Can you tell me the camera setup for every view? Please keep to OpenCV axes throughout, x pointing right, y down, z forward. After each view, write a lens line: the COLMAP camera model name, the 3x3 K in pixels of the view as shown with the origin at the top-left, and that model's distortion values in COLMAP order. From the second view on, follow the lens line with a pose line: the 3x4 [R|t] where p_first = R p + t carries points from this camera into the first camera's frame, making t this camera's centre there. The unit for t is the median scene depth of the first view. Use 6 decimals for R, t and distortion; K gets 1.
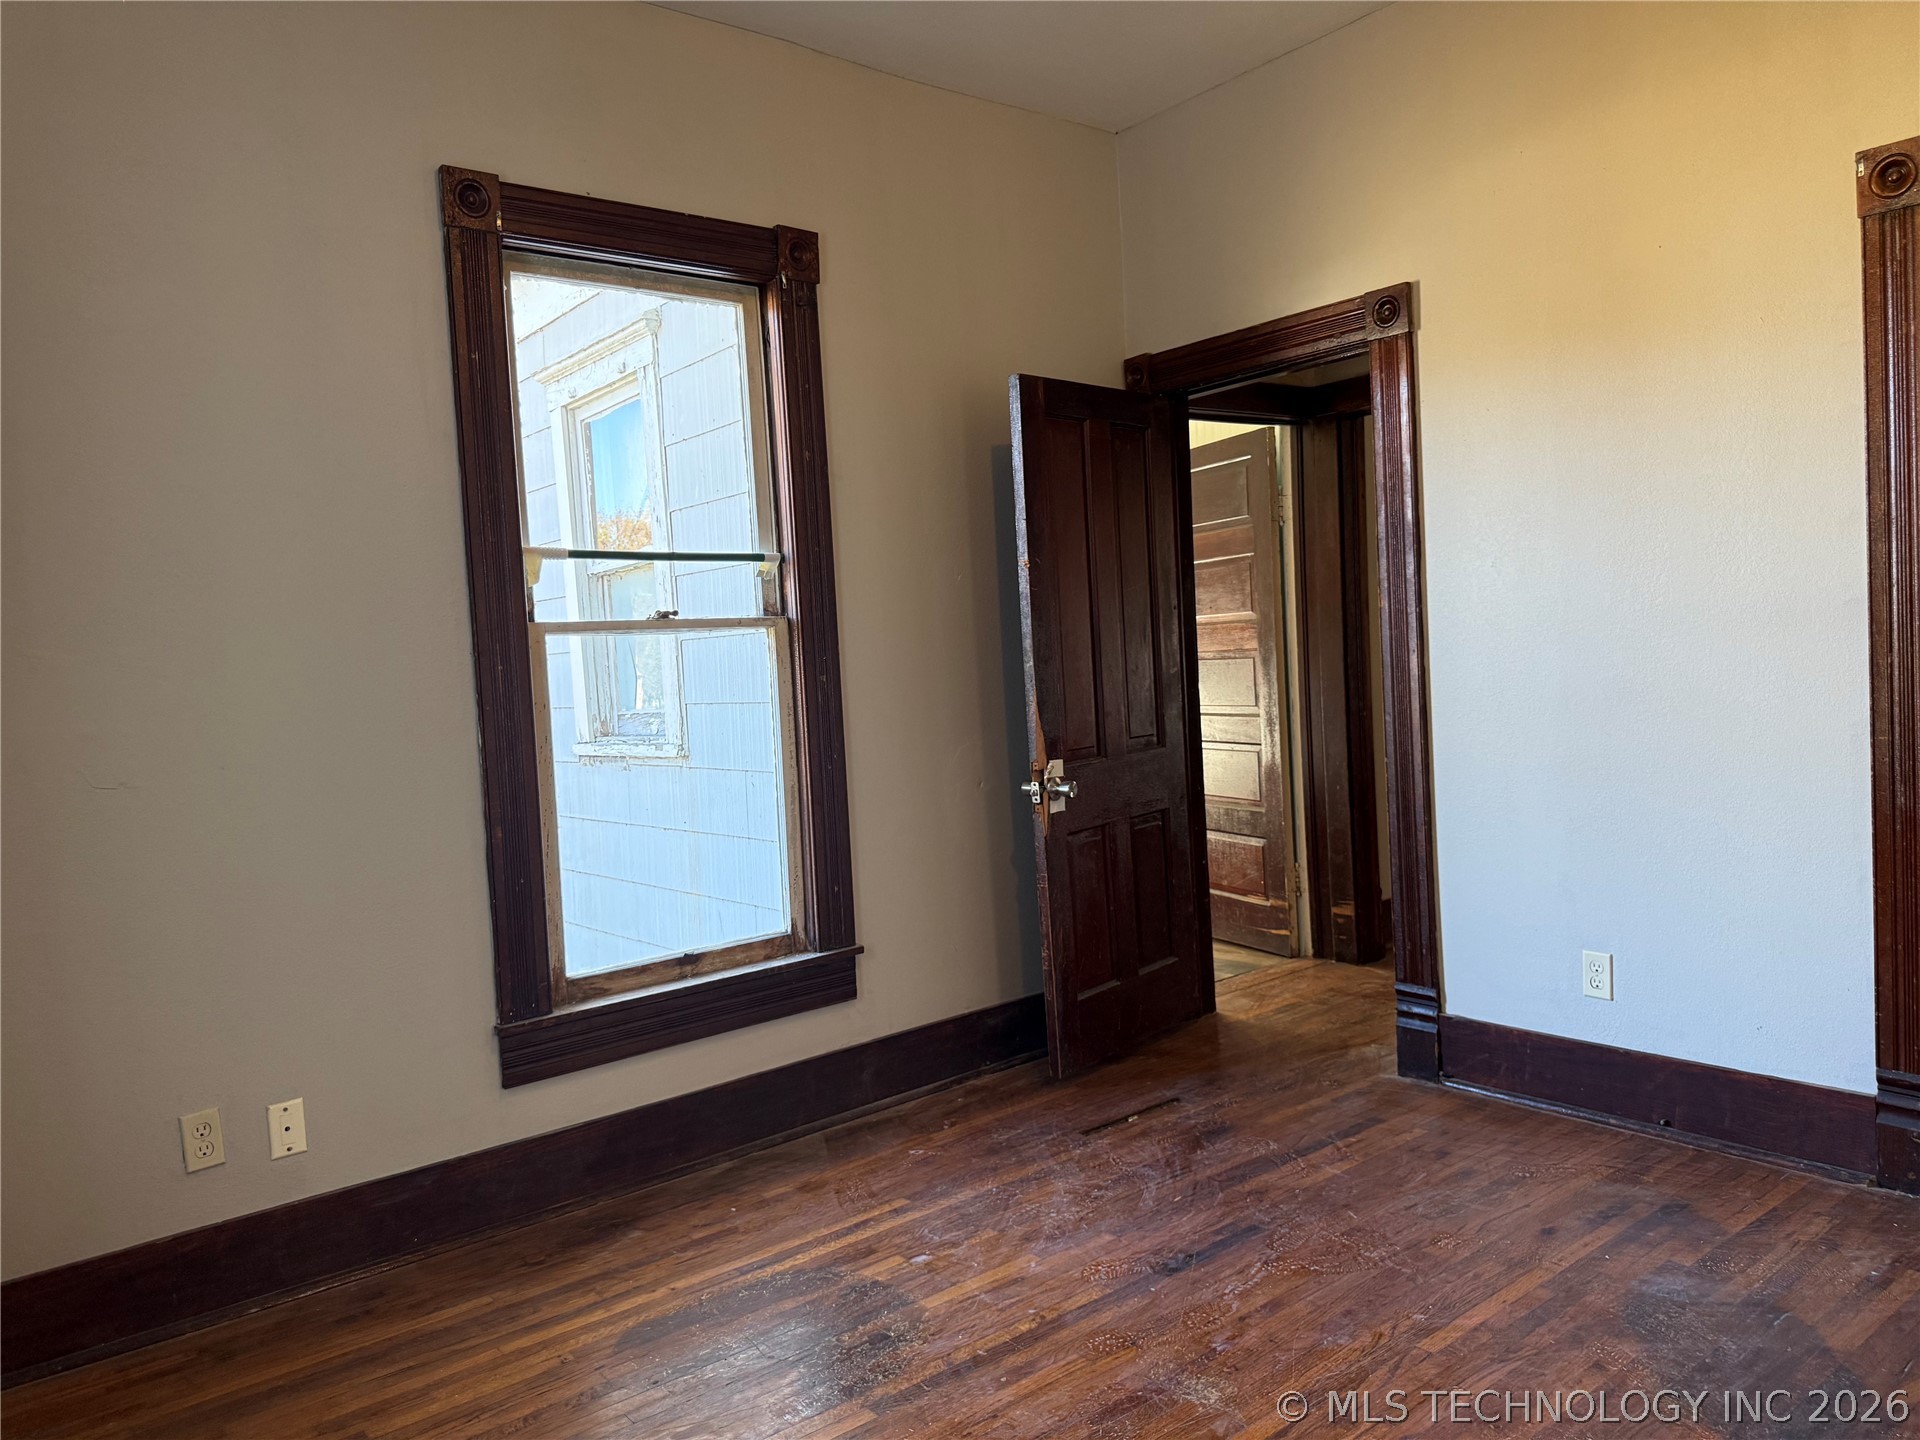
lens RADIAL K [[1349.3, 0, 1012.9], [0, 1349.3, 712.4], [0, 0, 1]] dist [0.115589, -0.200460]
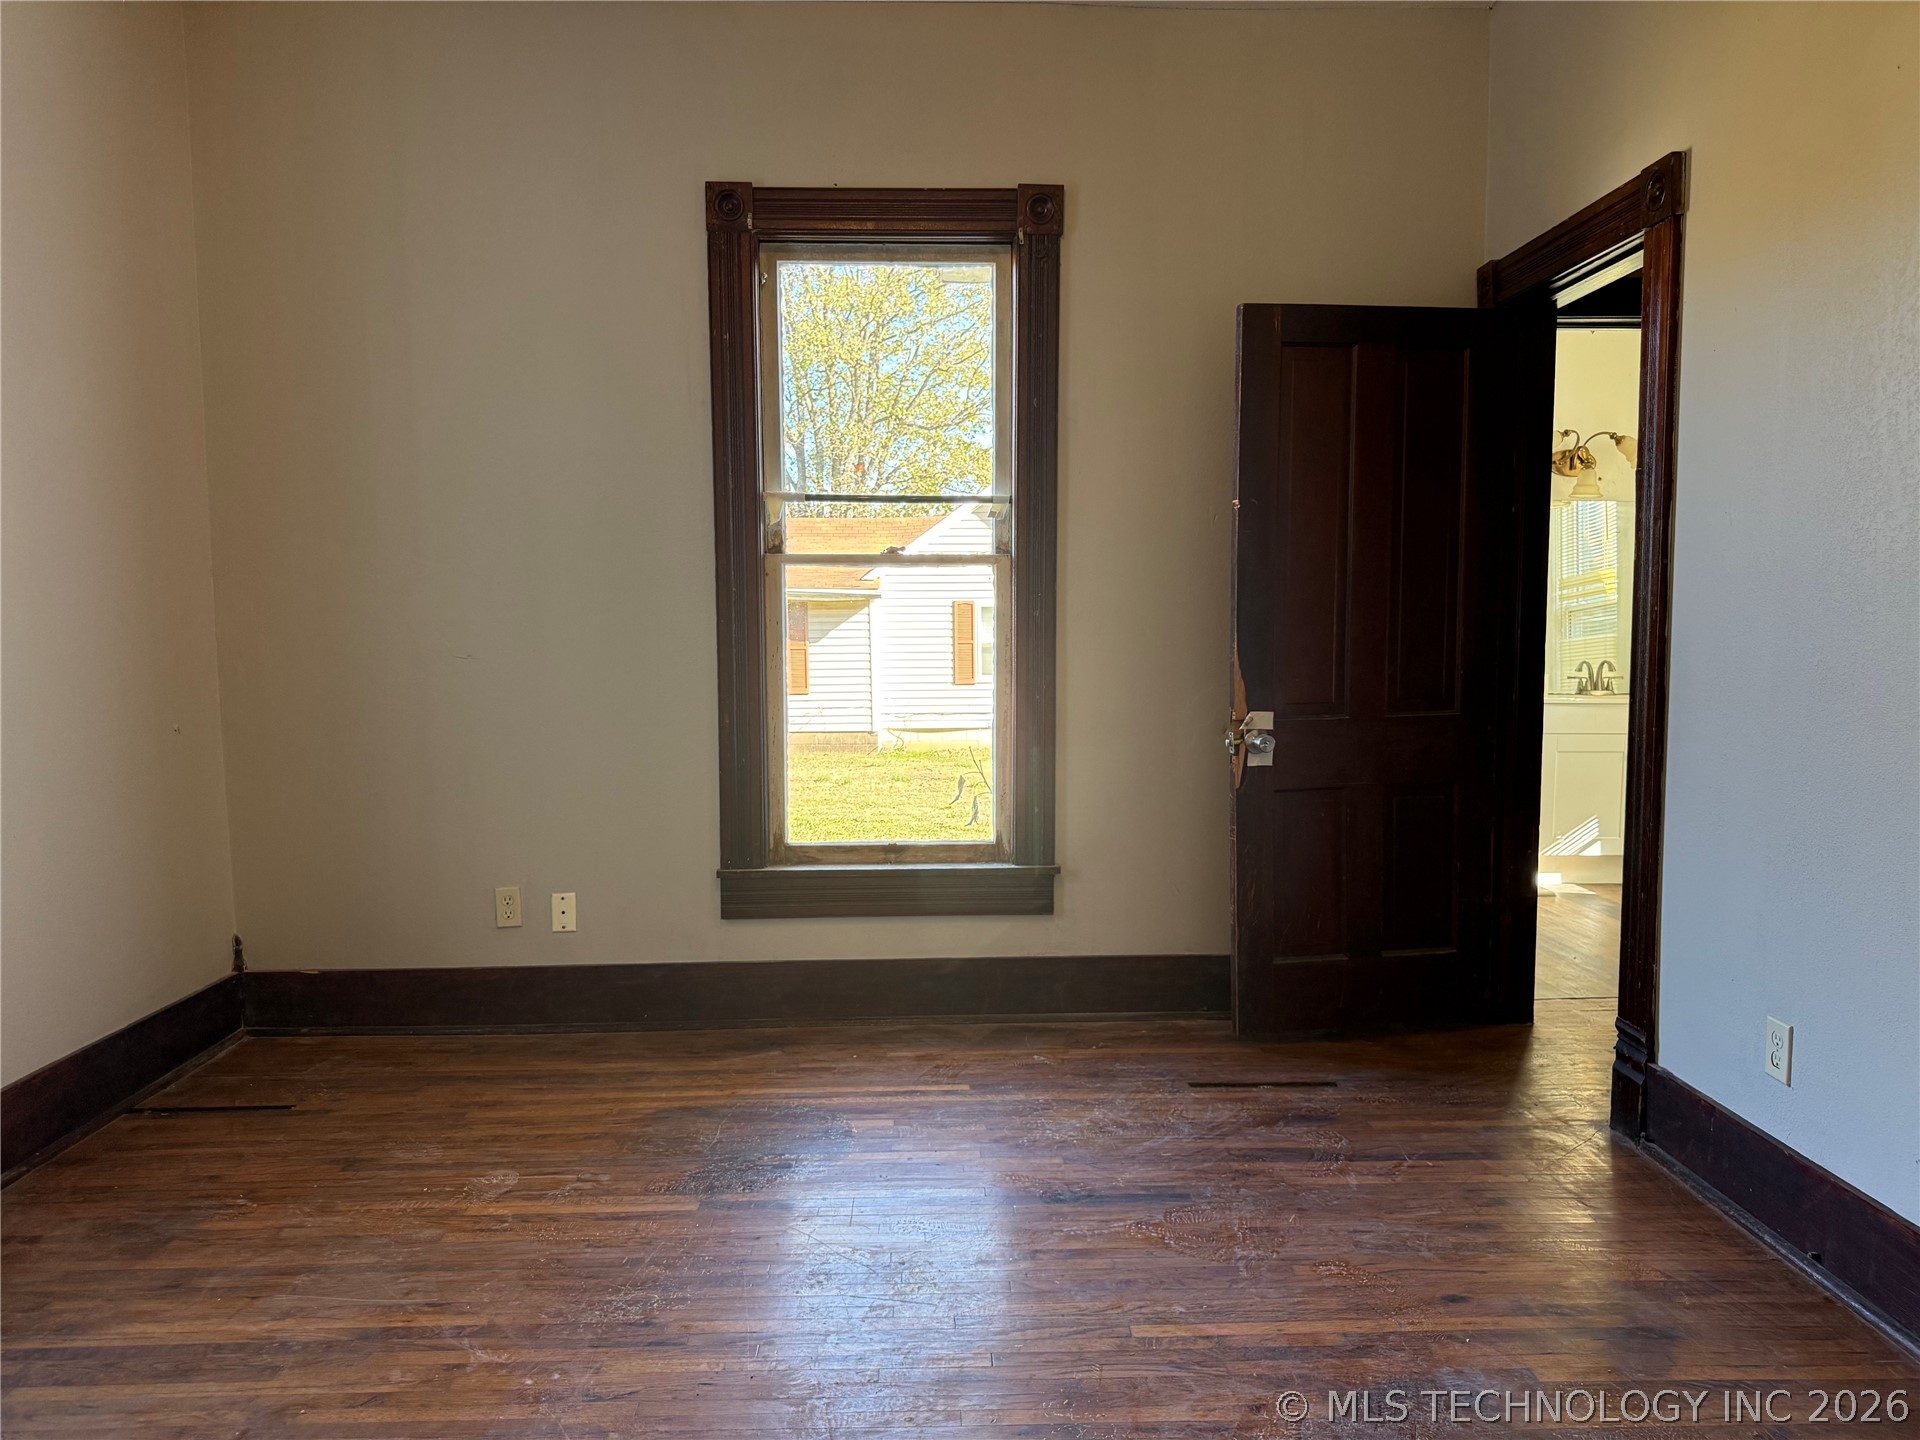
lens RADIAL K [[1347.0, 0, 957.4], [0, 1347.0, 733.8], [0, 0, 1]] dist [0.122452, -0.199515]
pose [[0.798087, 0.105070, -0.593311, 0.500771], [-0.069093, 0.994142, 0.083113, -0.016648], [0.598568, -0.025338, 0.800671, 0.114407]]
